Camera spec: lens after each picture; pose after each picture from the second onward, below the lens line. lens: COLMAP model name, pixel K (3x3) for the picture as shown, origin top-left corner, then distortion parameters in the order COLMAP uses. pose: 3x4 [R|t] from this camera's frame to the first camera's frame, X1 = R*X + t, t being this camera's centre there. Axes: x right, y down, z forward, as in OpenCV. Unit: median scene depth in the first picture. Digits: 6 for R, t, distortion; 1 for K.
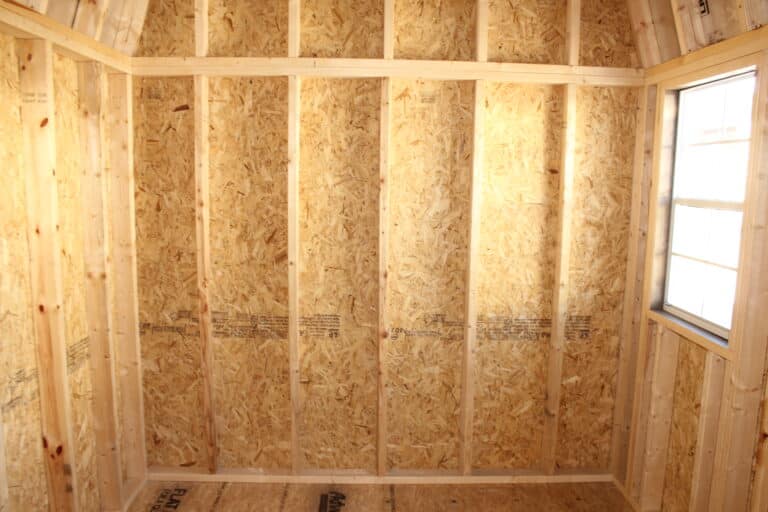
lens RADIAL K [[646.0, 0, 383.3], [0, 646.0, 273.4], [0, 0, 1]] dist [-0.153763, 0.123171]
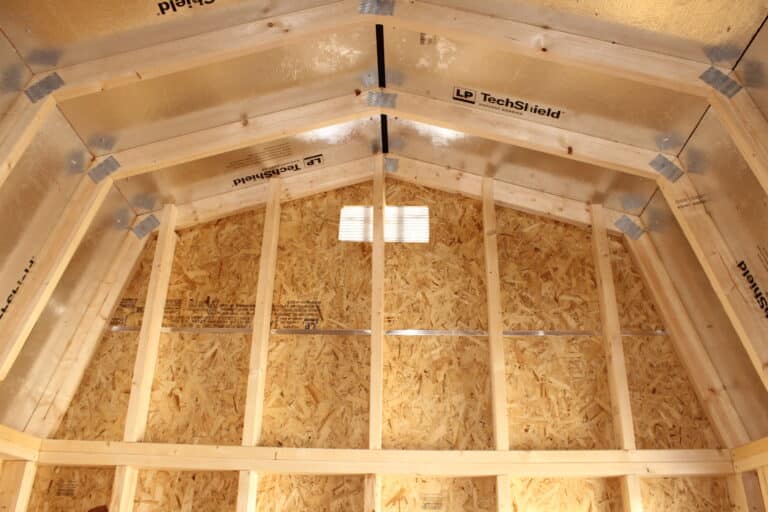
lens RADIAL K [[646.0, 0, 386.1], [0, 646.0, 251.4], [0, 0, 1]] dist [-0.153763, 0.123171]
pose [[0.997544, -0.027886, -0.064255, 0.074042], [-0.014930, 0.811600, -0.584022, -0.088727], [0.068435, 0.583547, 0.809191, 0.258201]]
